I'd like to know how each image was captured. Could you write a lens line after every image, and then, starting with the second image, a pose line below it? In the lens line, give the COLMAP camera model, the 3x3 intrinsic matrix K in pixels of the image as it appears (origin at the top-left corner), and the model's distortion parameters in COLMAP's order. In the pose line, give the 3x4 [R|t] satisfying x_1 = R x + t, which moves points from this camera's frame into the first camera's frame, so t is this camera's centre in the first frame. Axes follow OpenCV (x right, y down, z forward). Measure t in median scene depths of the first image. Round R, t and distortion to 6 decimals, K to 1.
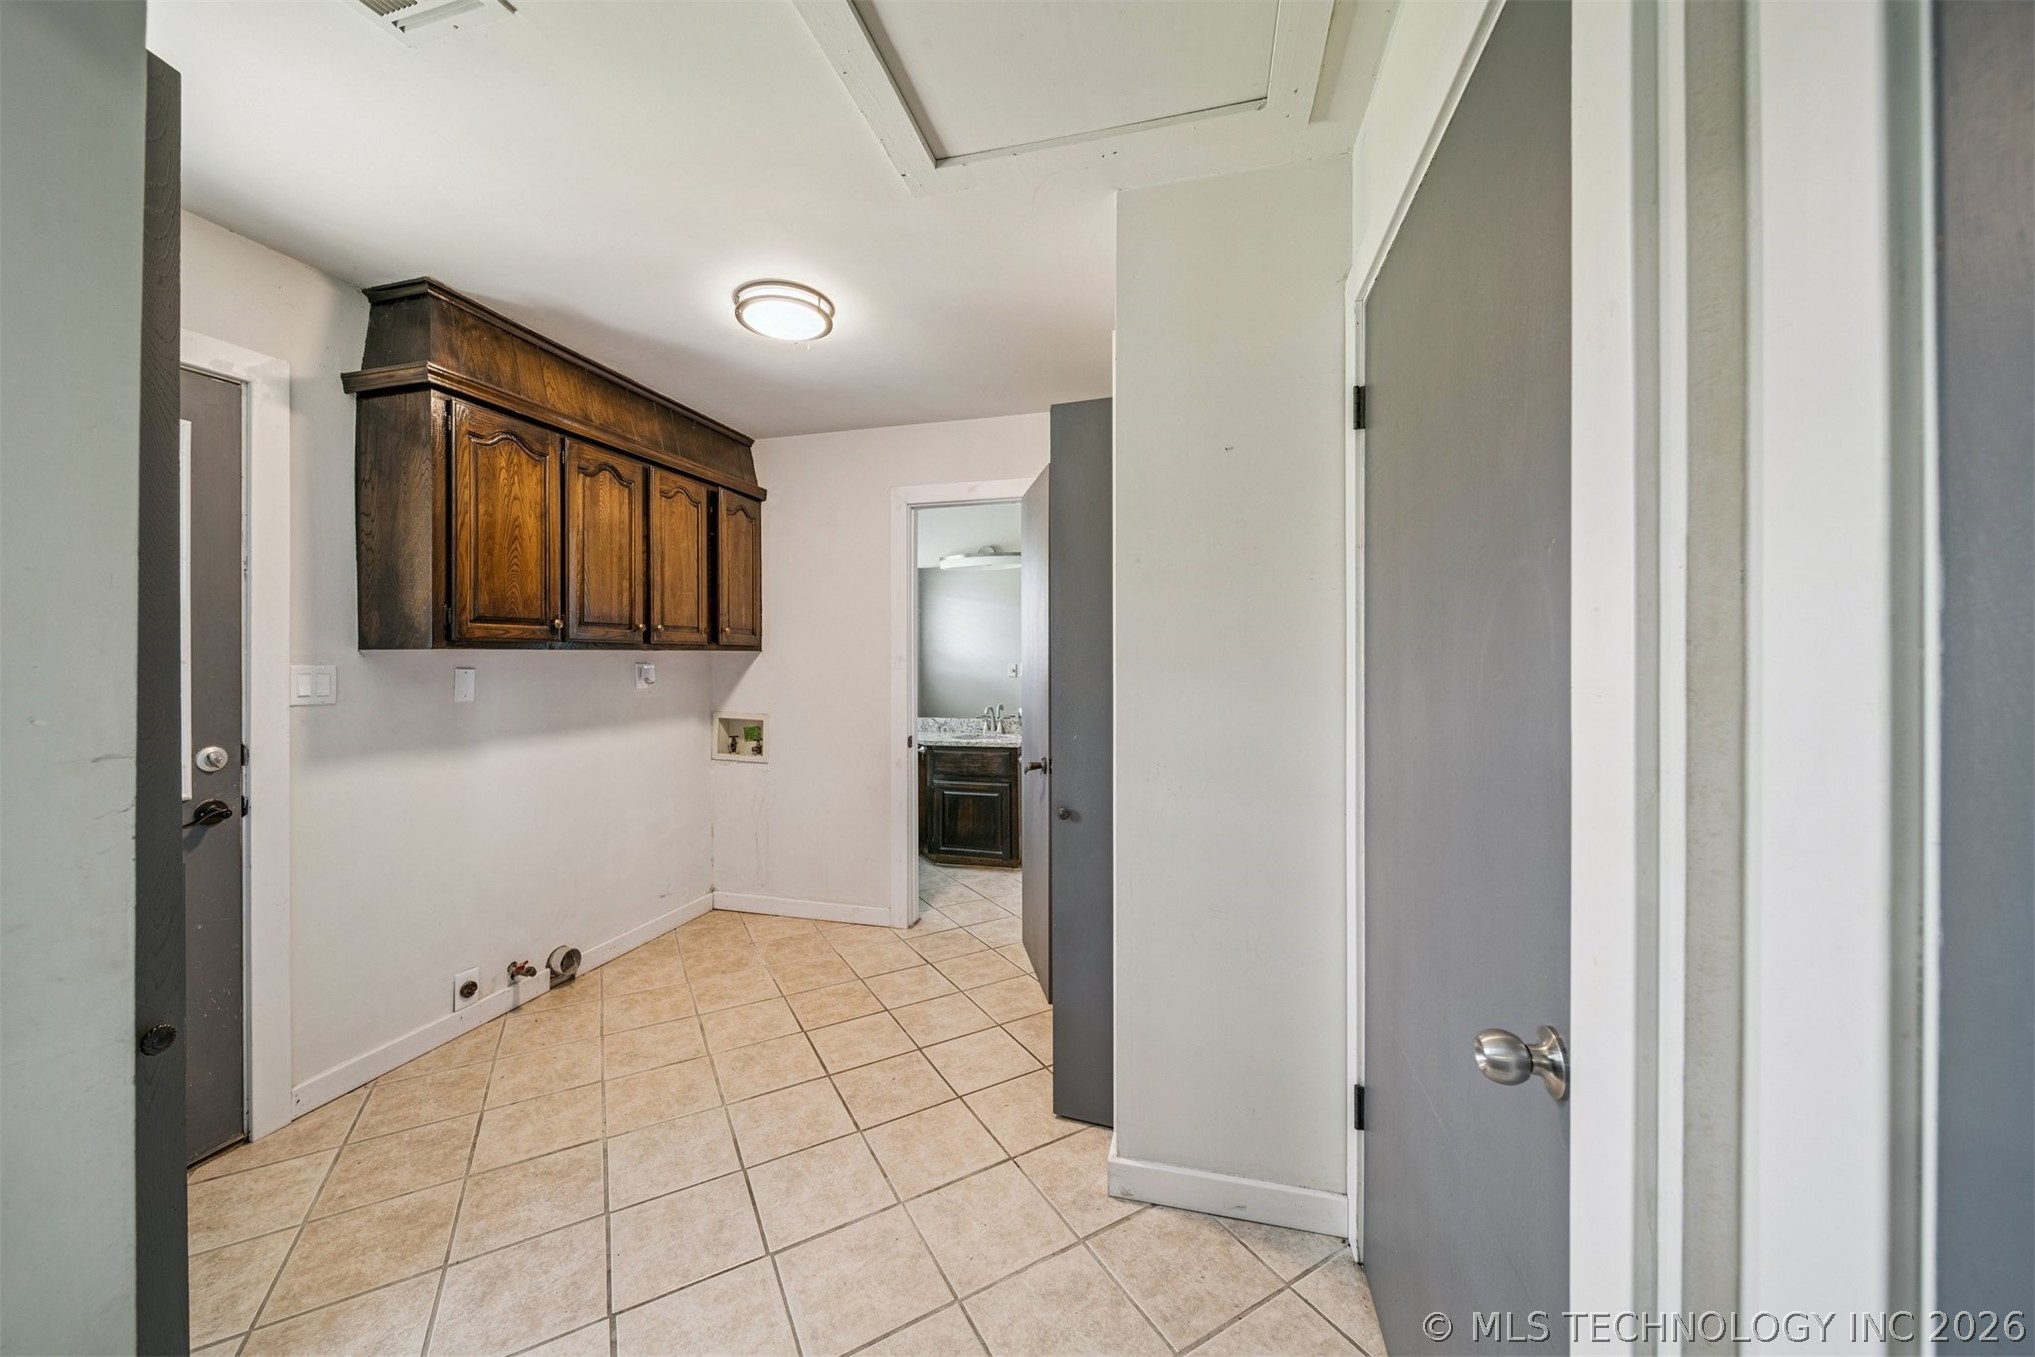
lens RADIAL K [[715.3, 0, 1001.7], [0, 715.3, 665.7], [0, 0, 1]] dist [0.000418, -0.000091]
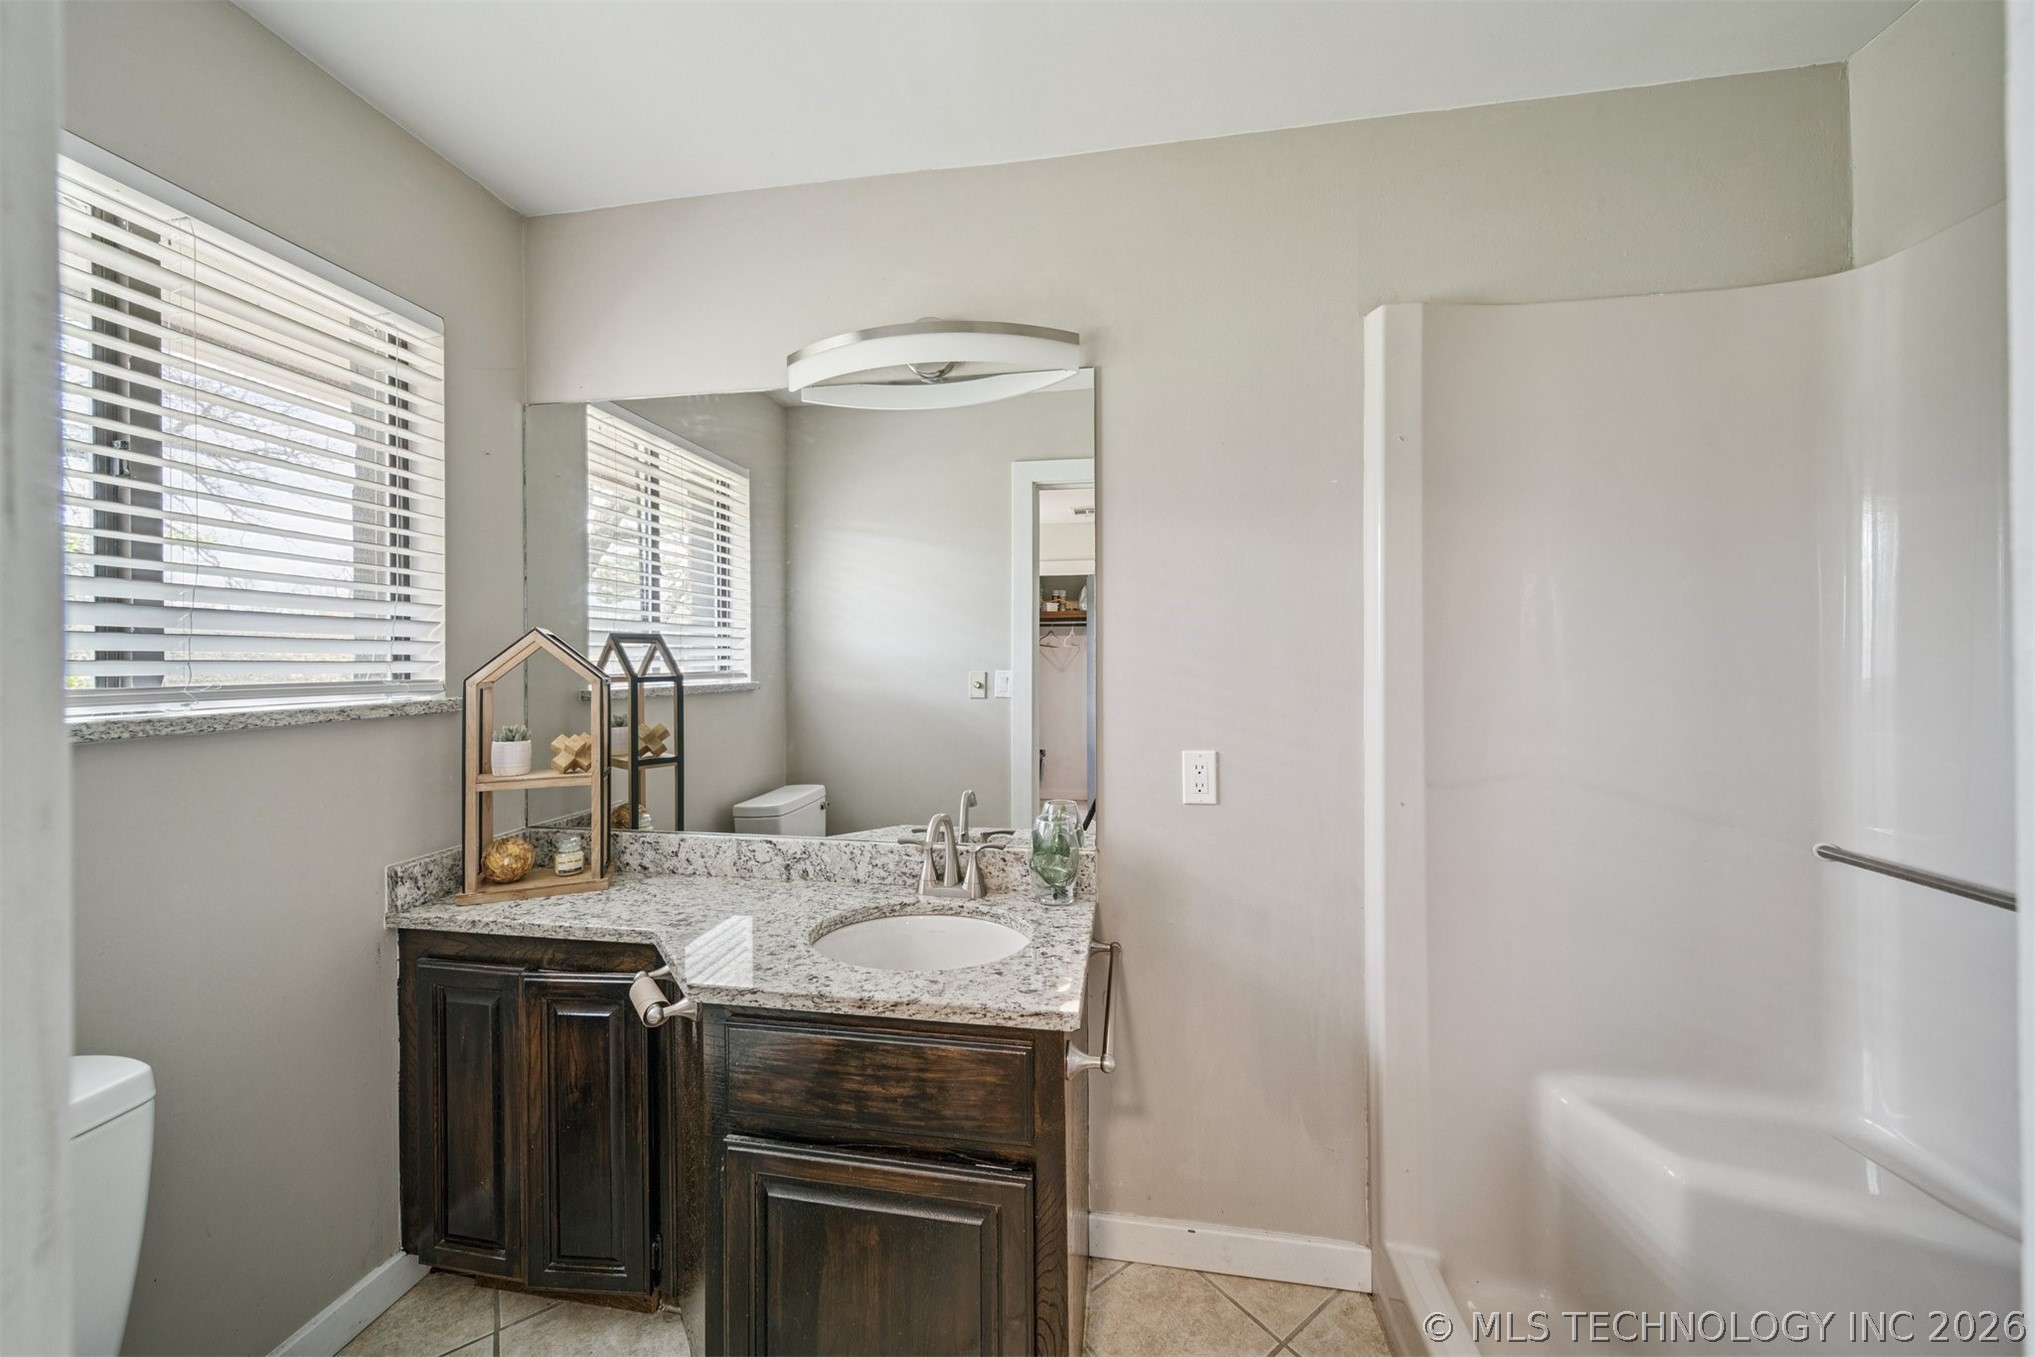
lens RADIAL K [[715.3, 0, 1001.7], [0, 715.3, 665.7], [0, 0, 1]] dist [0.000418, -0.000091]
pose [[0.995330, -0.000909, 0.096529, -0.033452], [0.001165, 0.999996, -0.002596, -0.011505], [-0.096526, 0.002696, 0.995327, 1.119731]]
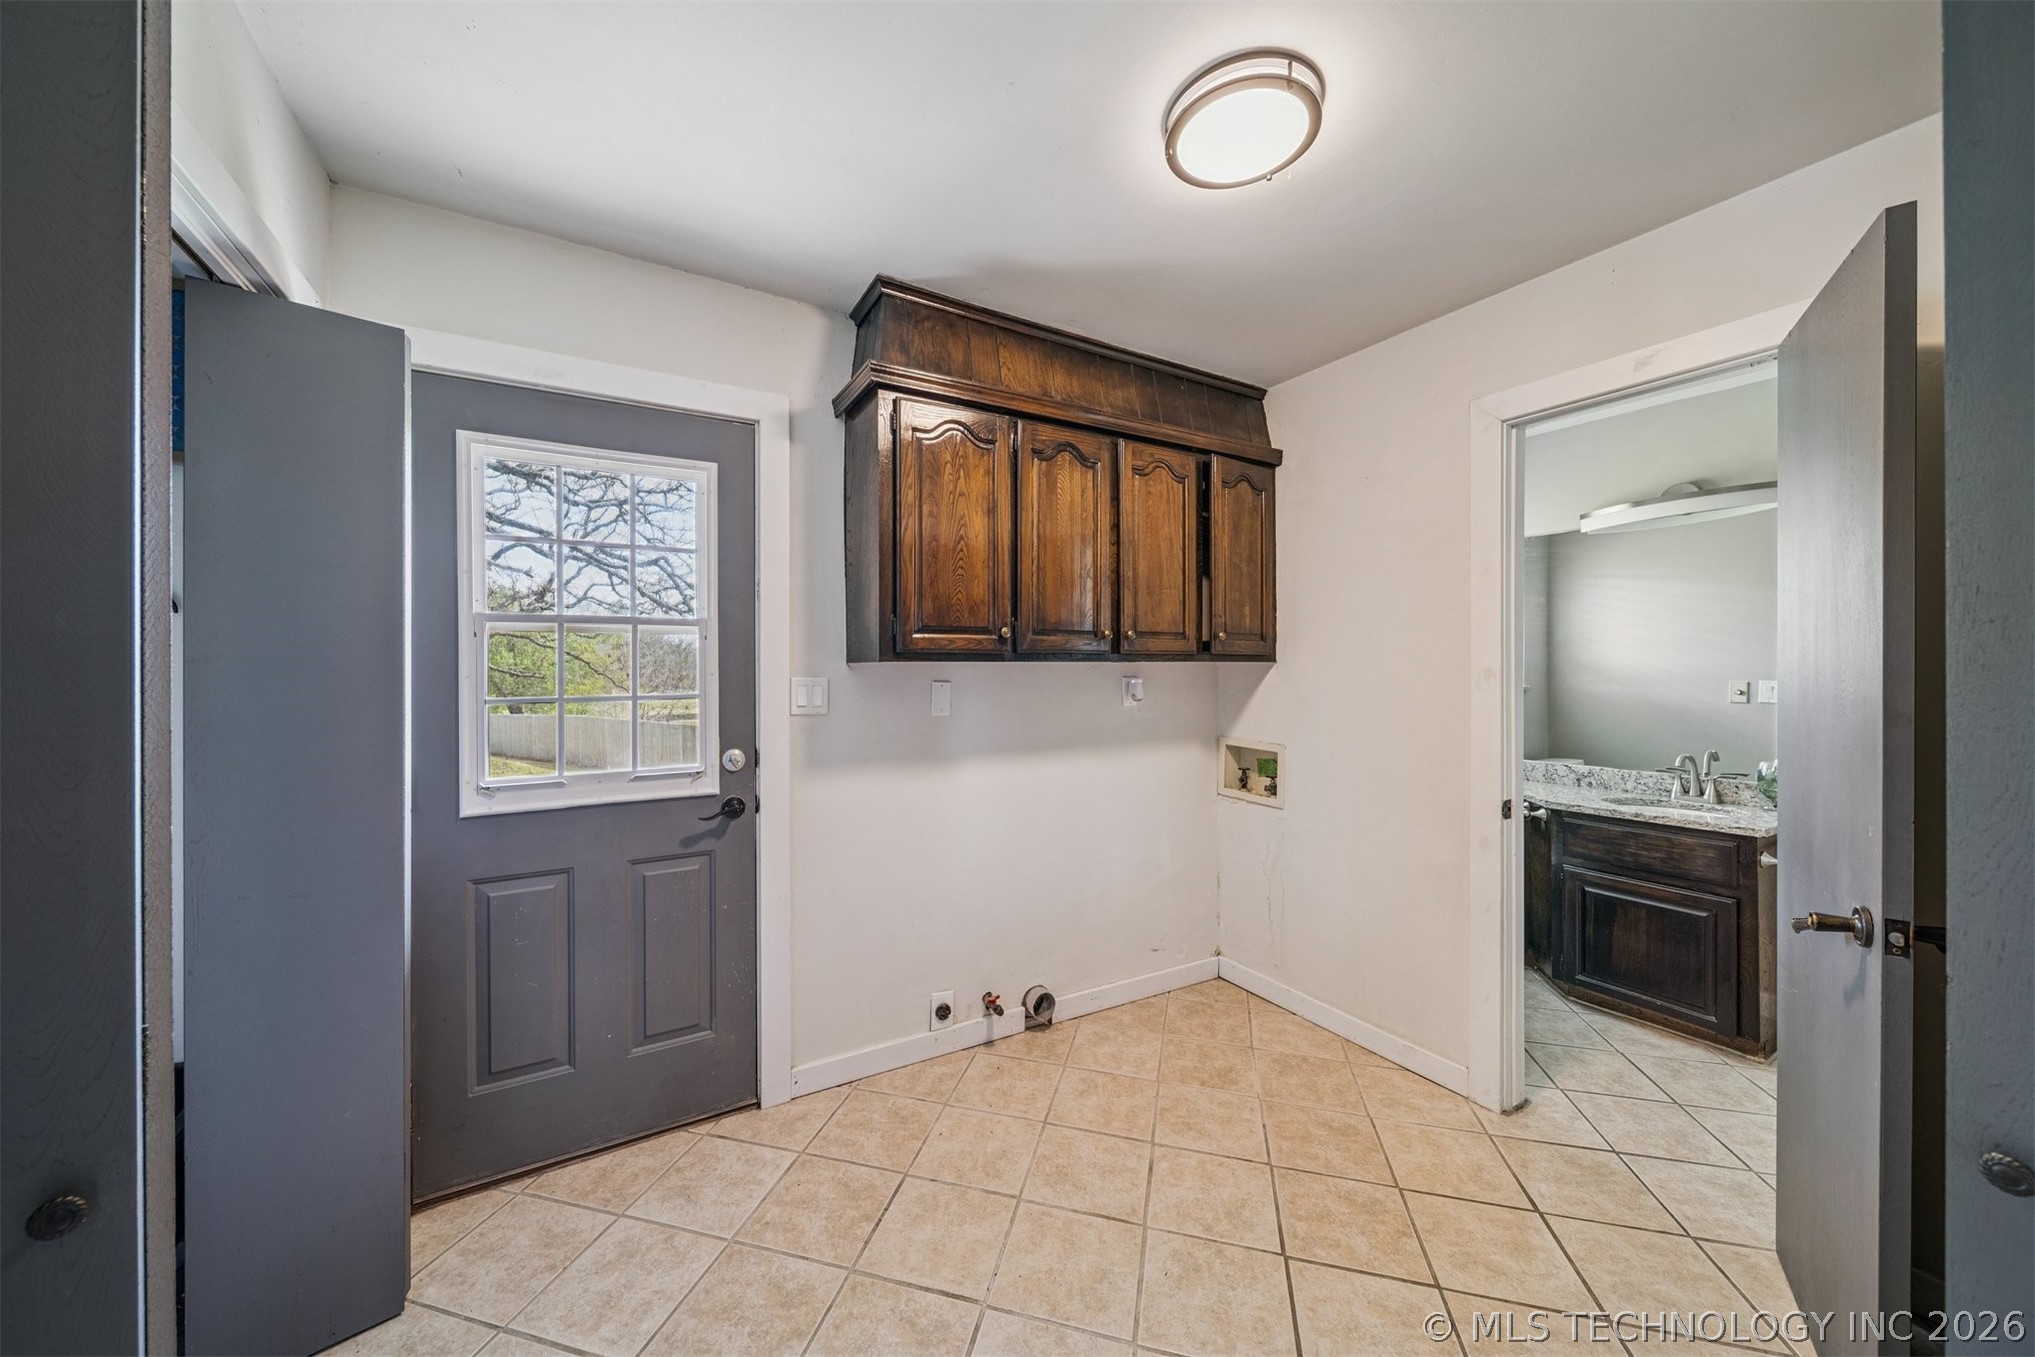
lens RADIAL K [[715.3, 0, 1001.7], [0, 715.3, 665.7], [0, 0, 1]] dist [0.000418, -0.000091]
pose [[0.710774, 0.002440, -0.703417, -0.005706], [-0.011364, 0.999903, -0.008014, -0.008521], [0.703329, 0.013690, 0.710733, 0.299492]]
